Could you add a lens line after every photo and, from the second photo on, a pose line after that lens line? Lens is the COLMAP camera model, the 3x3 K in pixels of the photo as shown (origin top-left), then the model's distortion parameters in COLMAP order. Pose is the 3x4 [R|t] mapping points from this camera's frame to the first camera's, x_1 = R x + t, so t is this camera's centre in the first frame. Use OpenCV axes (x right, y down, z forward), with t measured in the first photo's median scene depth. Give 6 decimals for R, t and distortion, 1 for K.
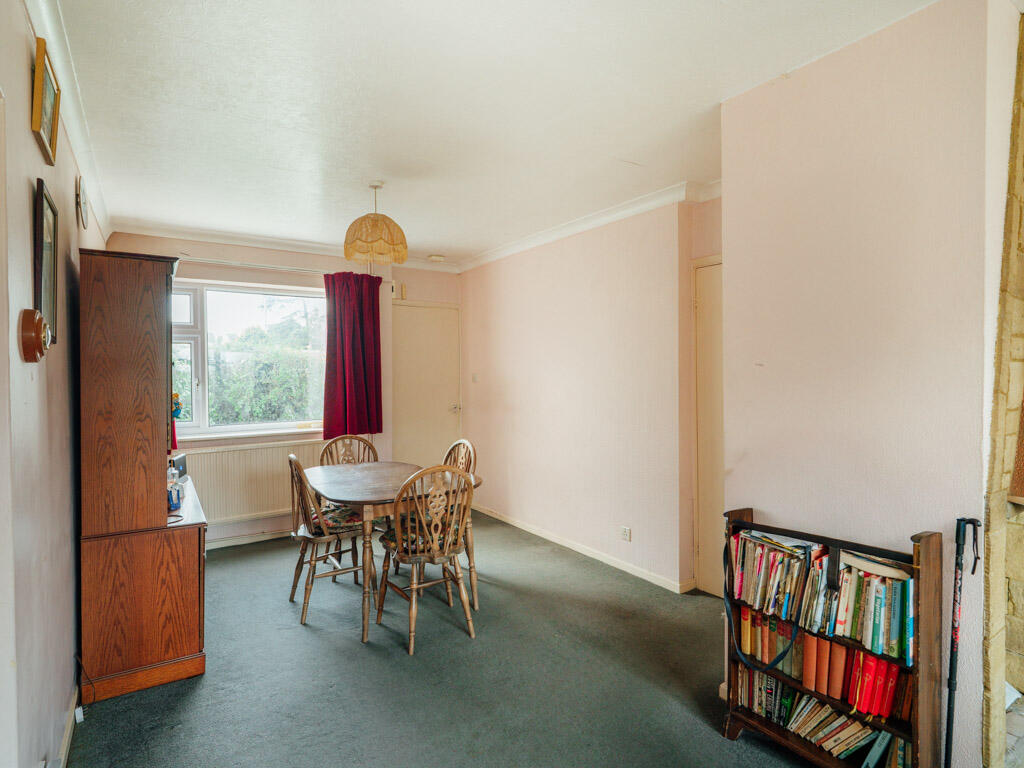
lens RADIAL K [[564.2, 0, 512.0], [0, 564.2, 384.0], [0, 0, 1]] dist [0.000205, -0.000074]
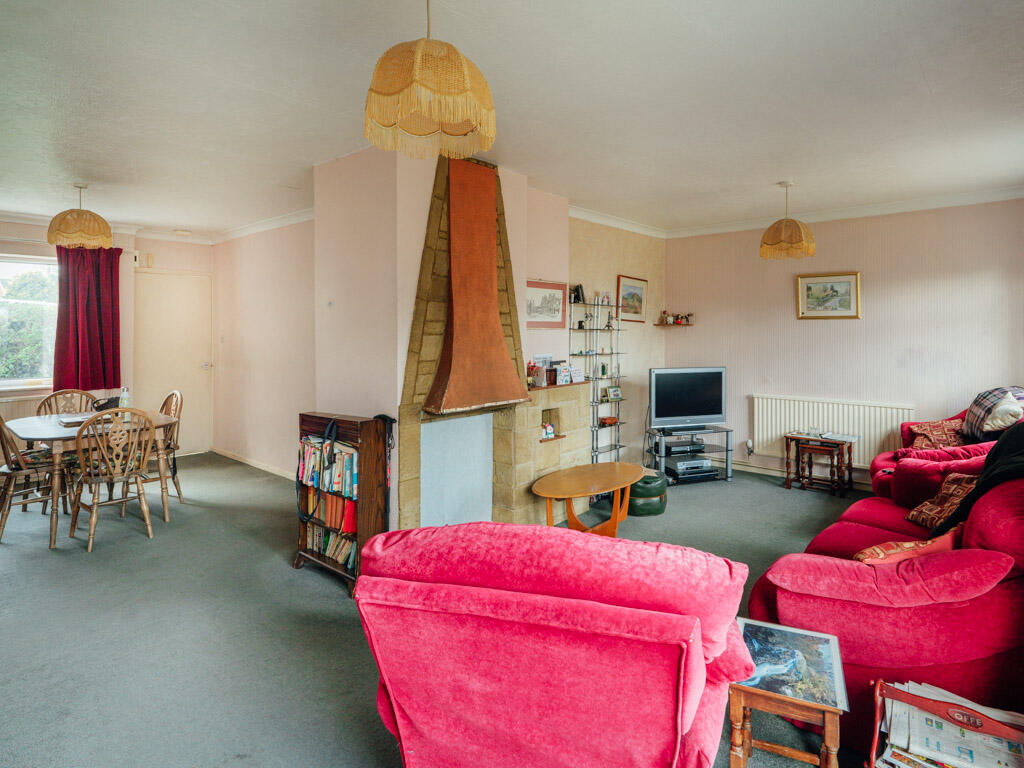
lens RADIAL K [[540.5, 0, 512.1], [0, 540.5, 333.8], [0, 0, 1]] dist [-0.001088, -0.009142]
pose [[0.954610, 0.007358, 0.297767, 0.327070], [-0.002669, 0.999866, -0.016152, -0.009412], [-0.297846, 0.014624, 0.954502, -0.420567]]
